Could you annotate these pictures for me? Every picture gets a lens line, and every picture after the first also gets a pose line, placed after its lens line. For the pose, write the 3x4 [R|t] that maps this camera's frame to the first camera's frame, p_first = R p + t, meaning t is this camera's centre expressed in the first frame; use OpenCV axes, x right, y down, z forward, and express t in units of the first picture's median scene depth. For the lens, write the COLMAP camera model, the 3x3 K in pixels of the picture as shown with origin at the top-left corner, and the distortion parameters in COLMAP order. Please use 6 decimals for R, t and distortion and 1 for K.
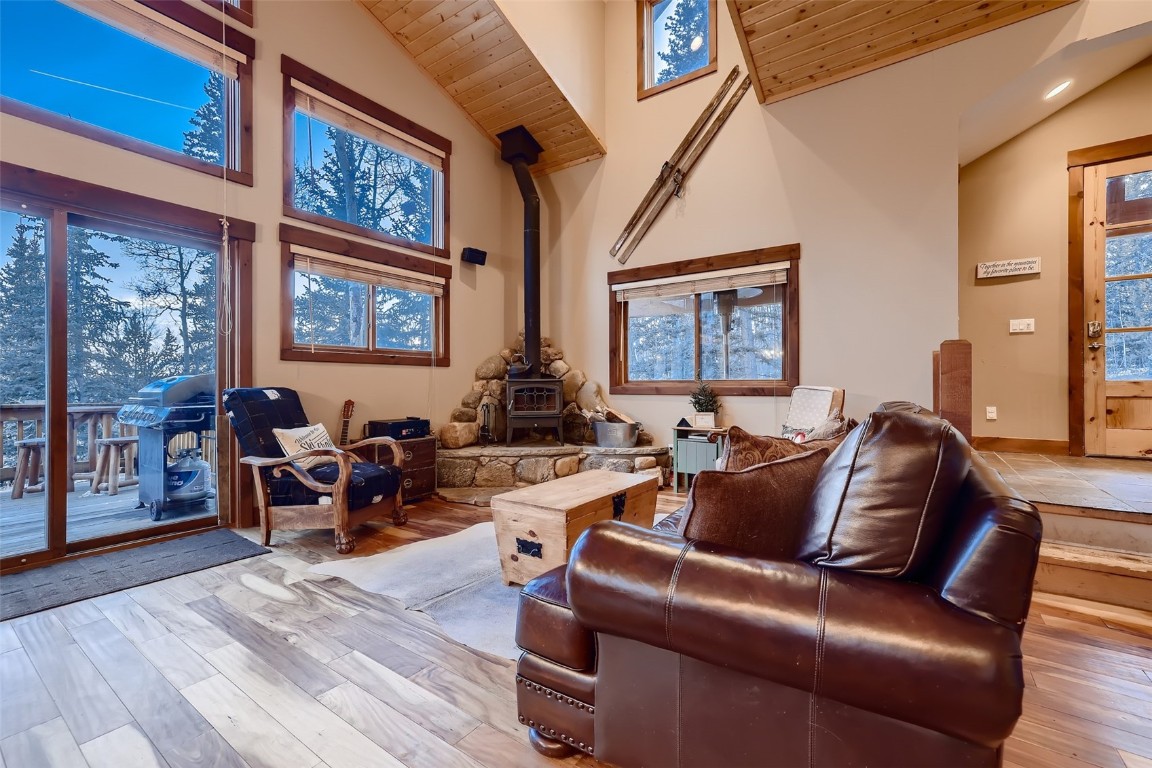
lens RADIAL K [[496.2, 0, 598.3], [0, 496.2, 385.2], [0, 0, 1]] dist [-0.021874, 0.012722]
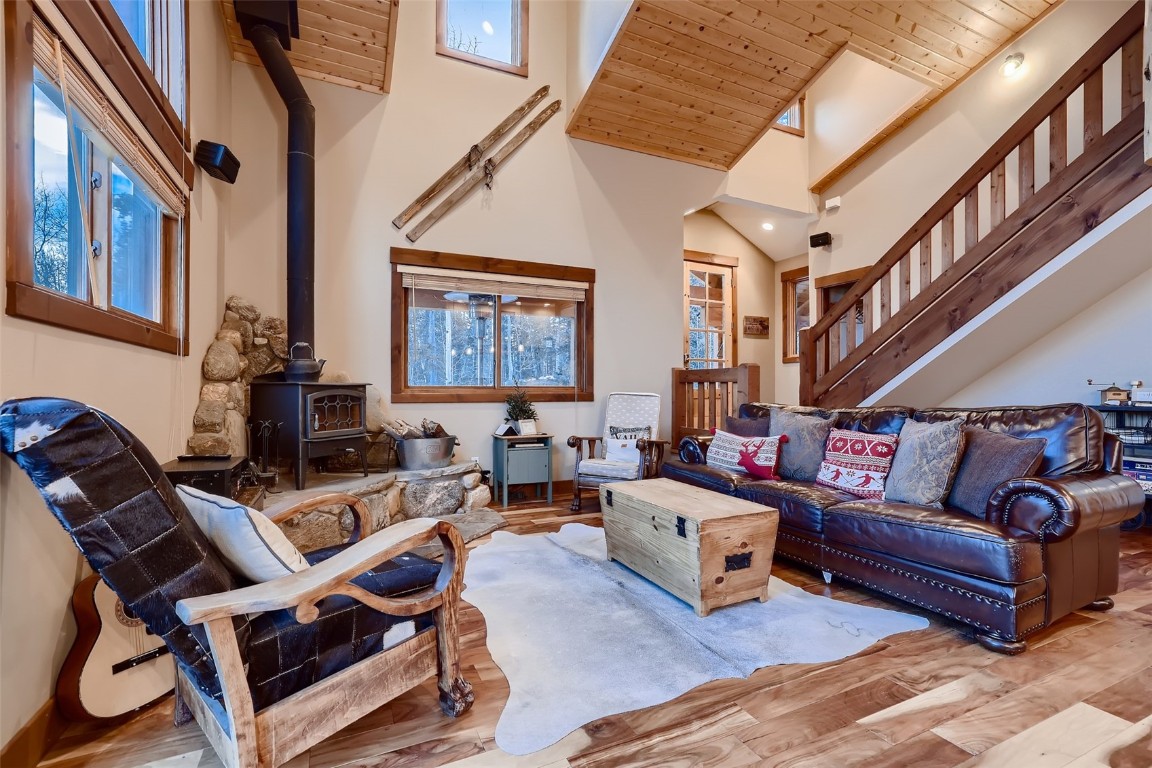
lens RADIAL K [[496.2, 0, 594.5], [0, 496.2, 386.8], [0, 0, 1]] dist [-0.021874, 0.012722]
pose [[0.508555, 0.008680, 0.860986, -0.532187], [0.001961, 0.999935, -0.011239, 0.002067], [-0.861027, 0.007404, 0.508505, 0.363937]]
